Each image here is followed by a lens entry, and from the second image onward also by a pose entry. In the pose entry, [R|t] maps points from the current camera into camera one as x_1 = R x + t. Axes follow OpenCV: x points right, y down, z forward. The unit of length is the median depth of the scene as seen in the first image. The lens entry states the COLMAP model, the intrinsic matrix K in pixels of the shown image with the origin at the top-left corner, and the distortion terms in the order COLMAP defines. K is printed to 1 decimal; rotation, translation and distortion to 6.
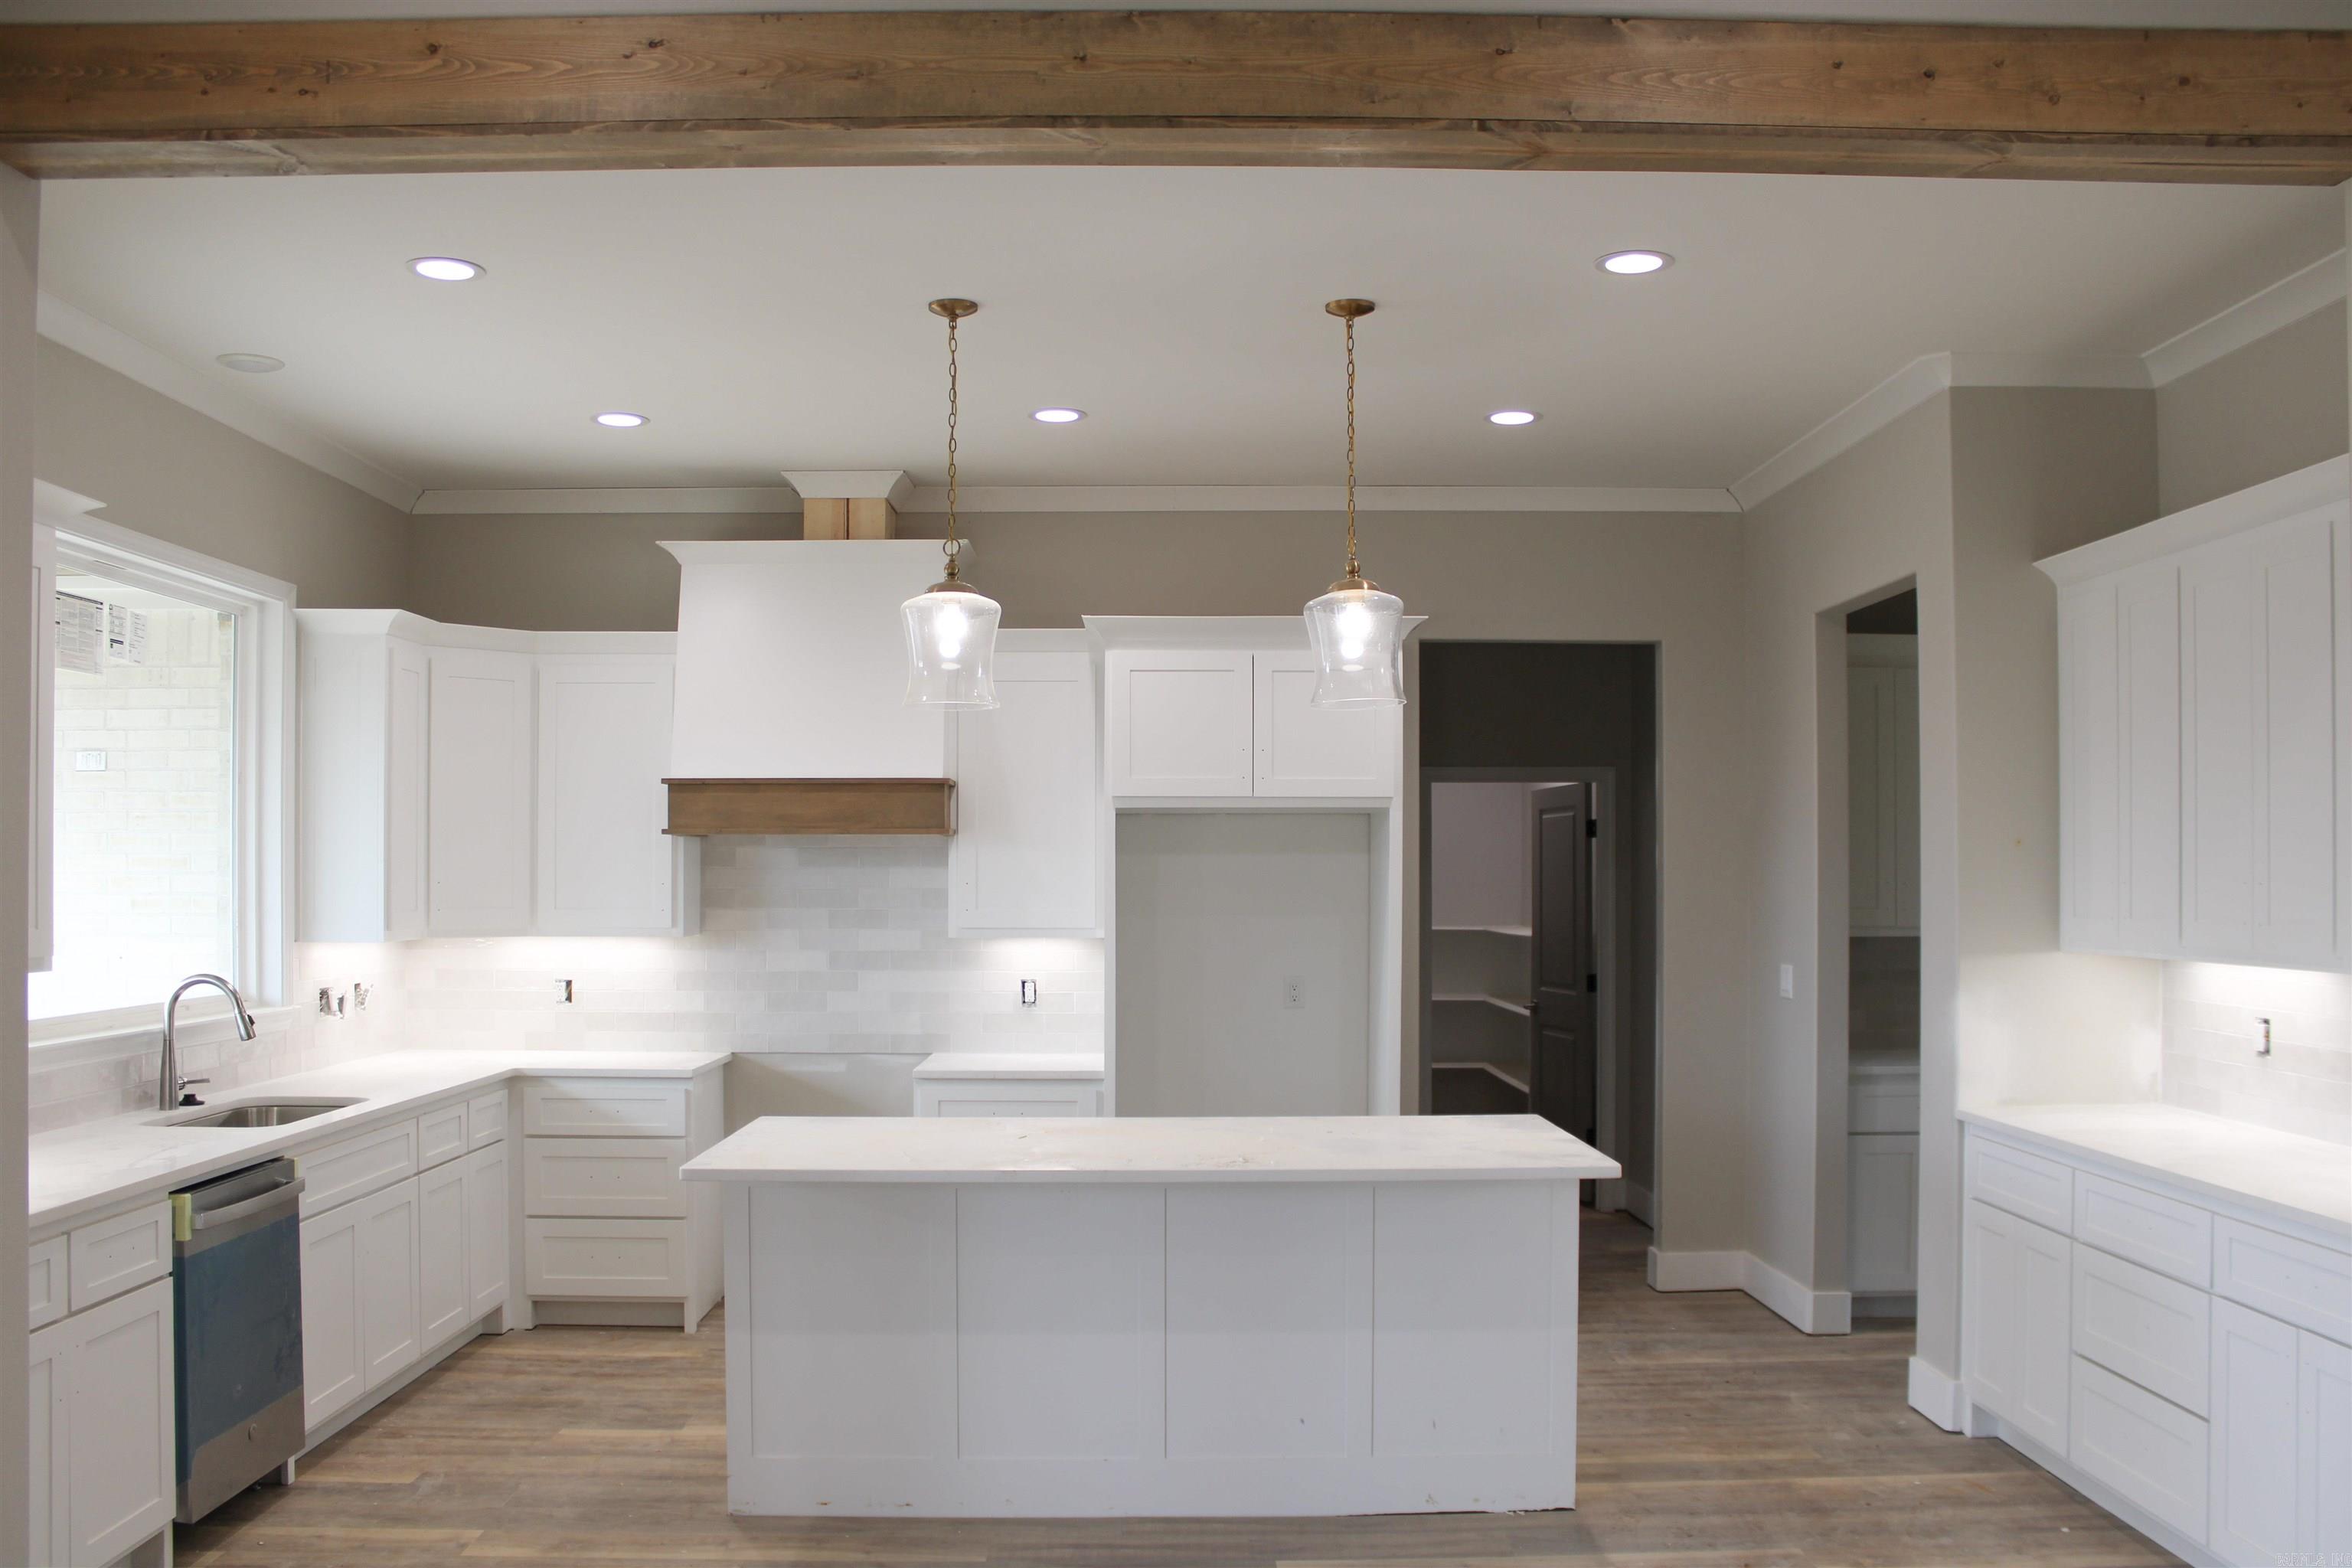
lens RADIAL K [[1882.6, 0, 1190.8], [0, 1882.6, 855.6], [0, 0, 1]] dist [-0.099569, 0.019345]
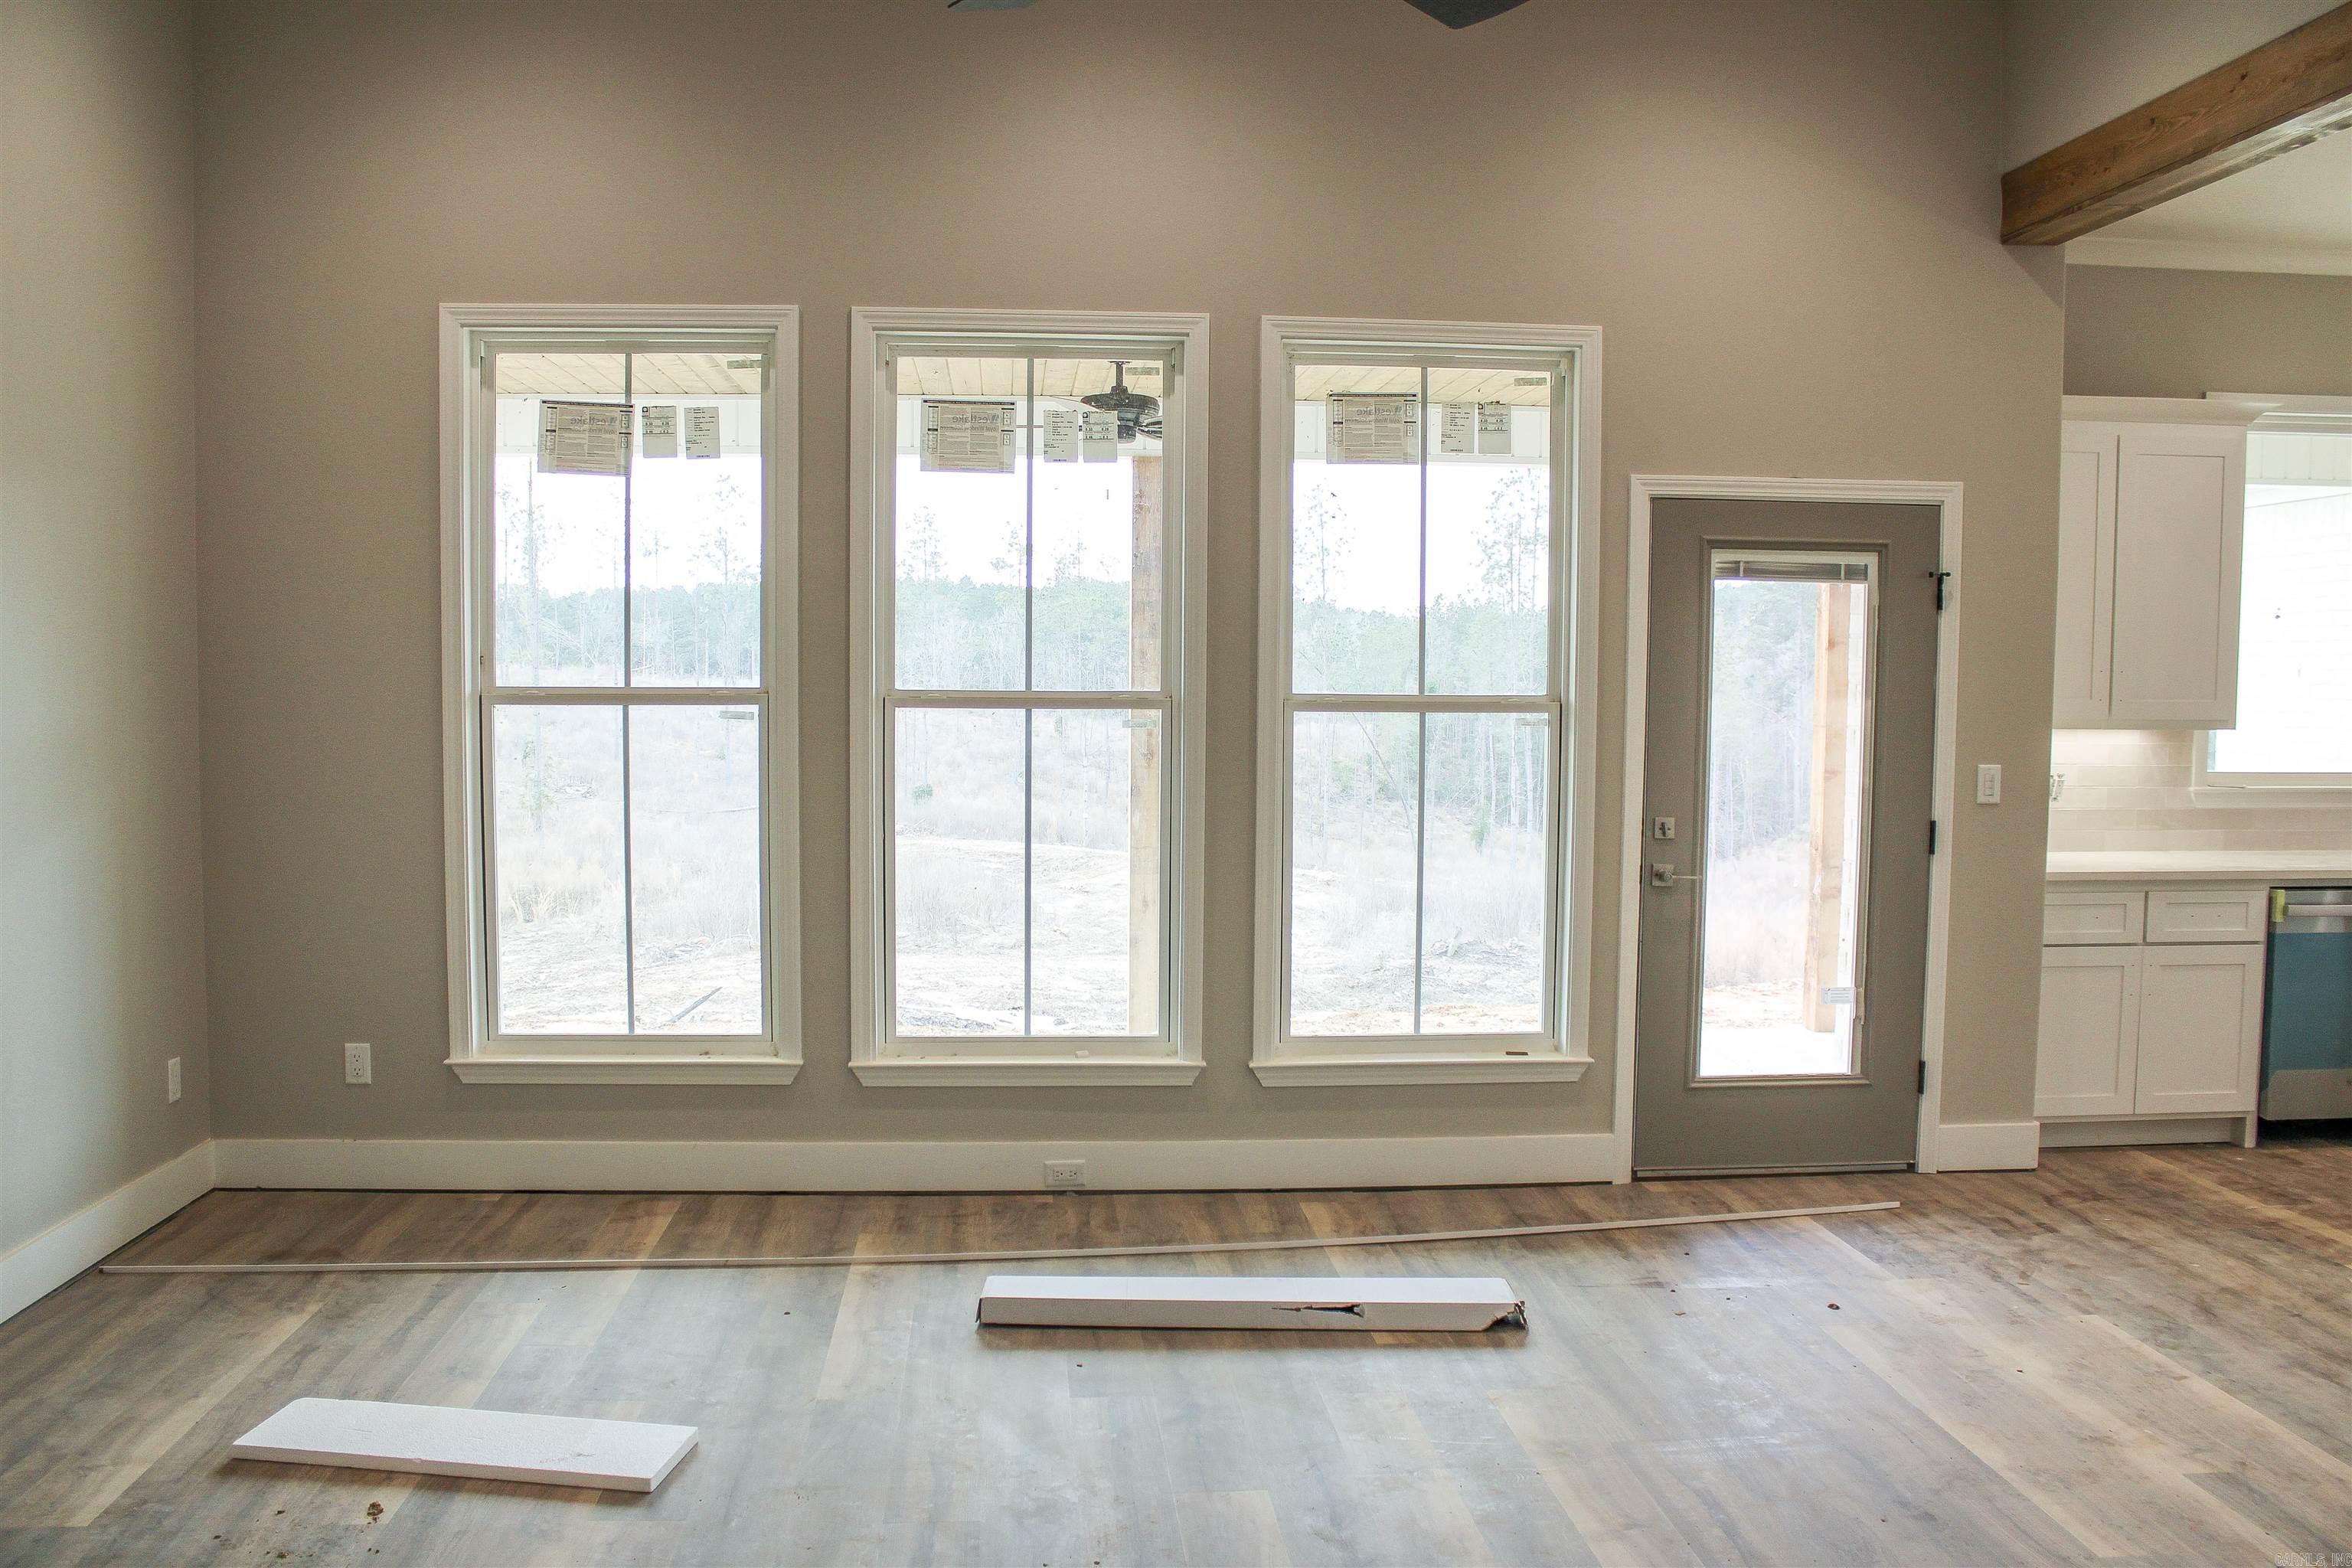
lens RADIAL K [[1882.6, 0, 1184.1], [0, 1882.6, 798.0], [0, 0, 1]] dist [-0.099569, 0.019345]
pose [[0.074988, 0.062653, -0.995214, 0.522222], [0.006418, 0.997973, 0.063310, 0.012880], [0.997164, -0.011135, 0.074434, 0.029543]]
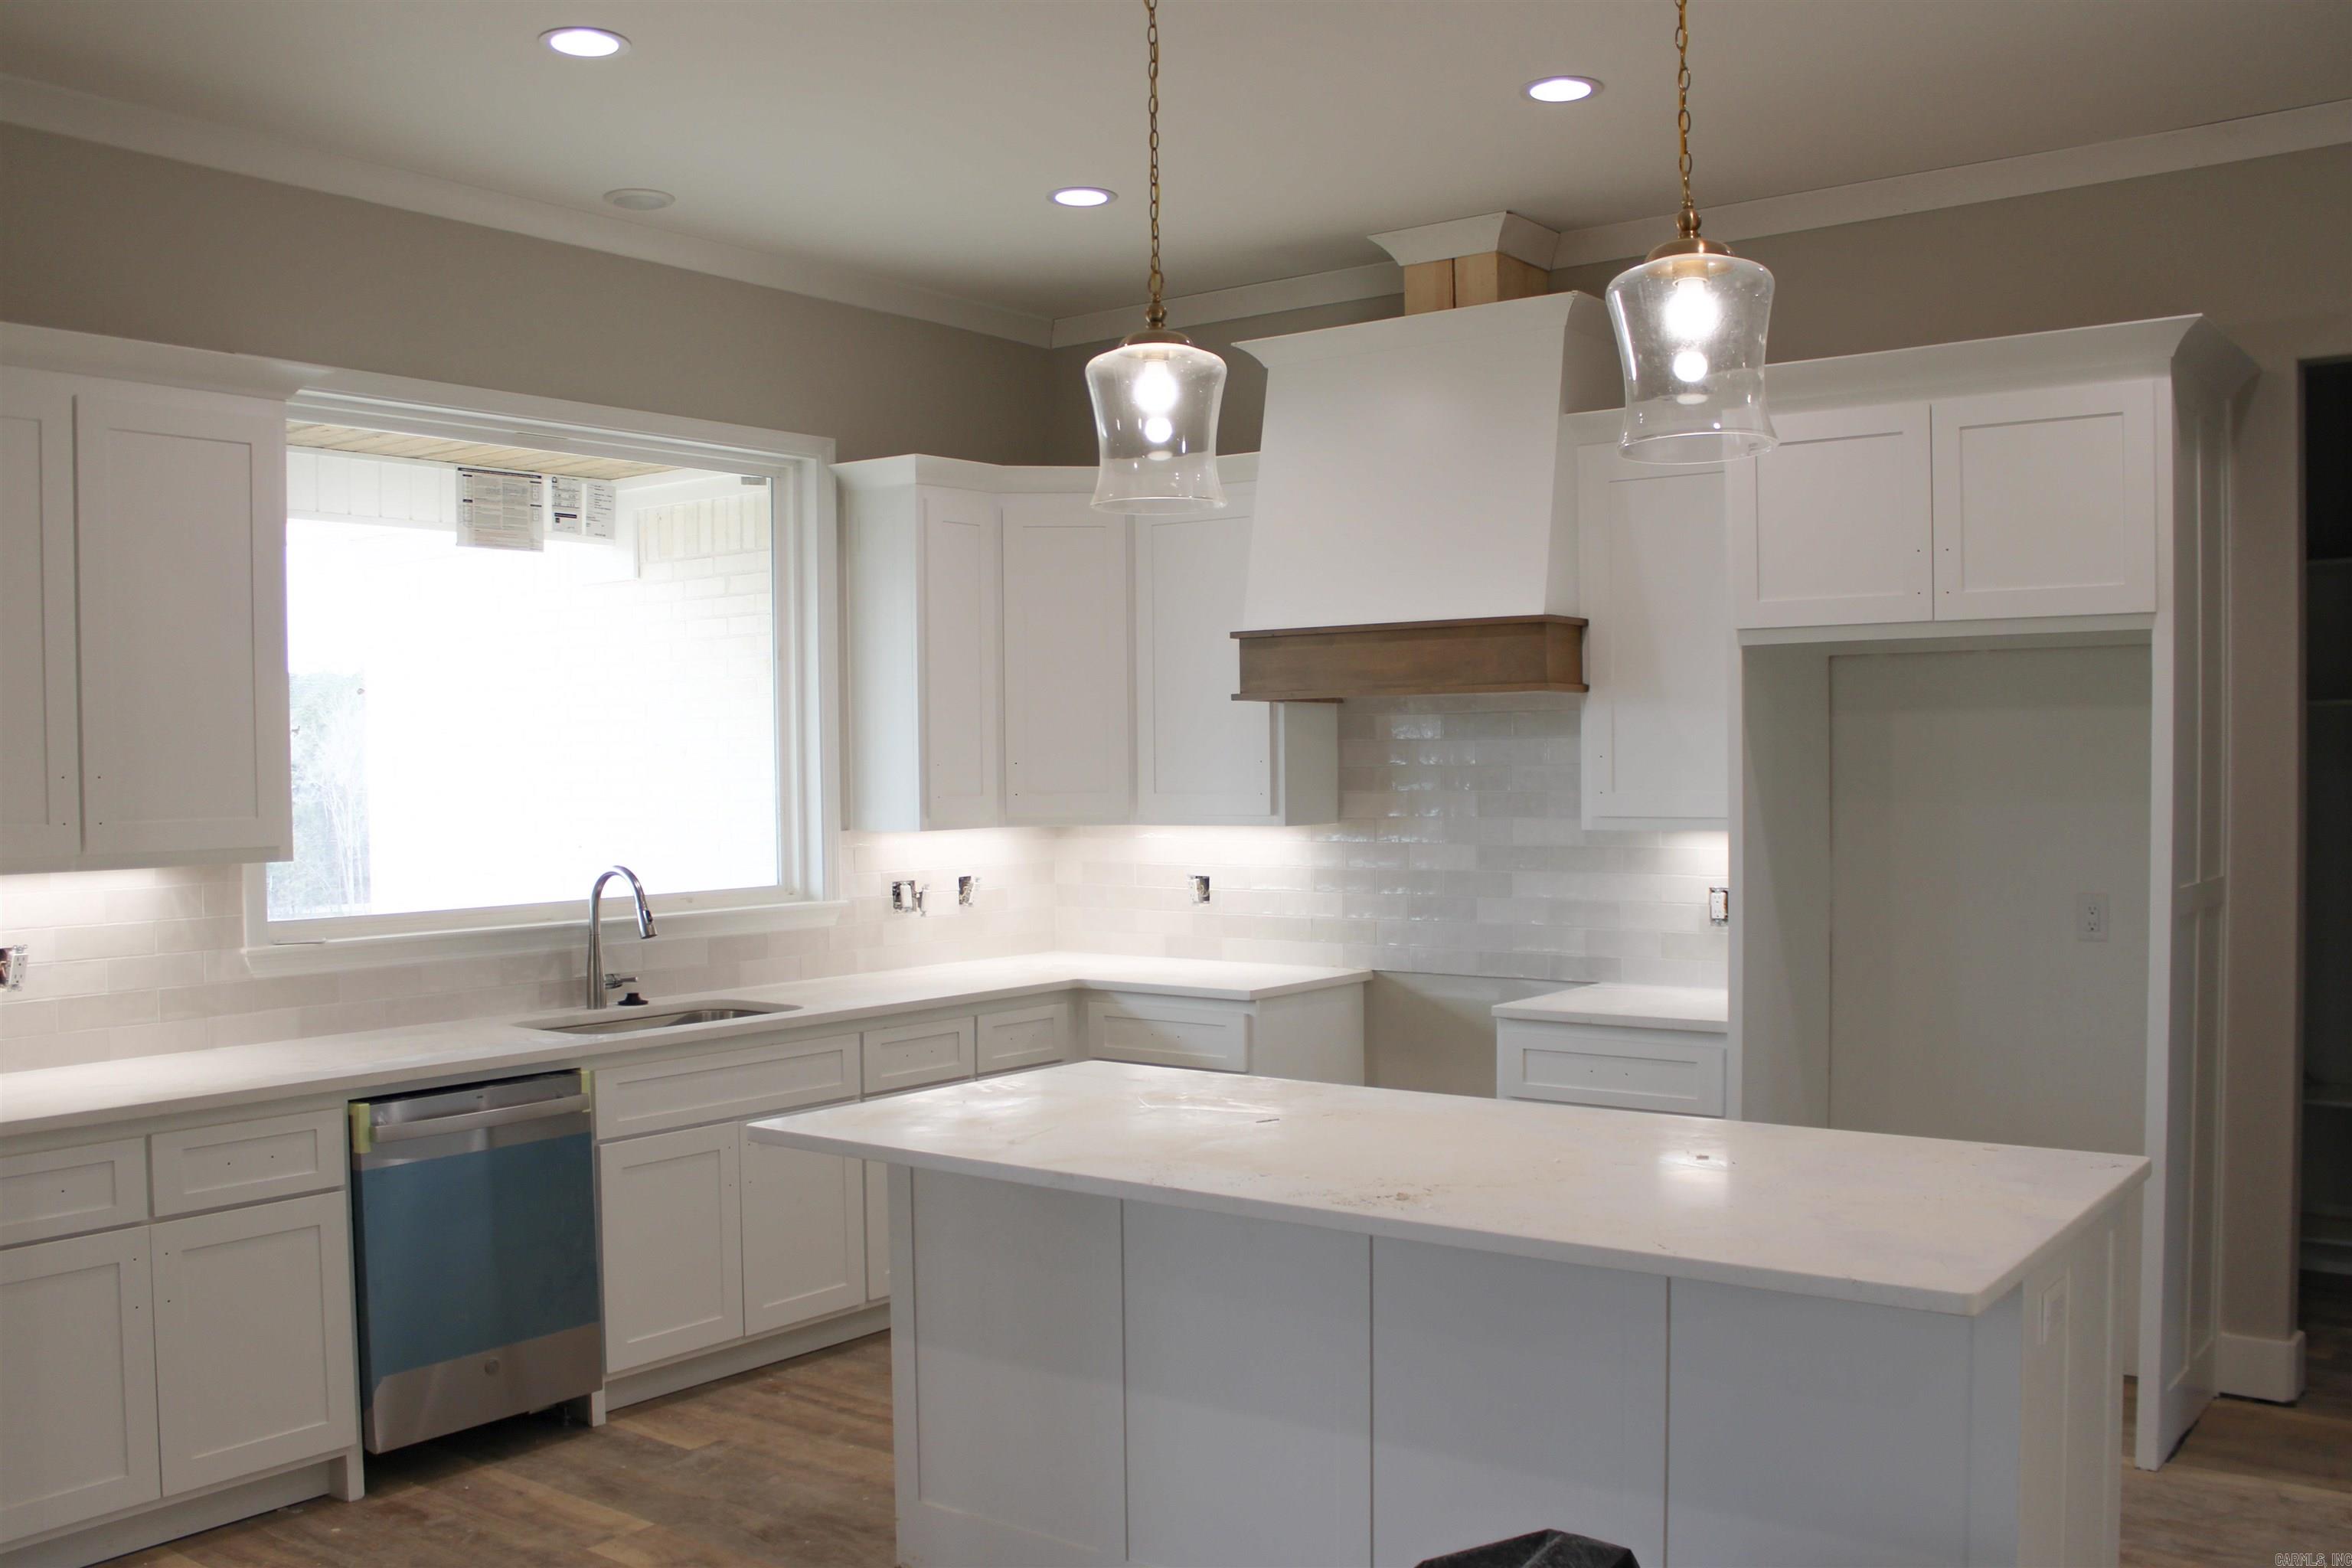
lens RADIAL K [[2062.0, 0, 1182.1], [0, 2062.0, 805.2], [0, 0, 1]] dist [-0.141355, 0.013600]
pose [[0.798470, 0.001629, -0.602032, 0.262640], [0.020230, 0.999359, 0.029536, 0.007809], [0.601694, -0.035763, 0.797926, 0.292034]]
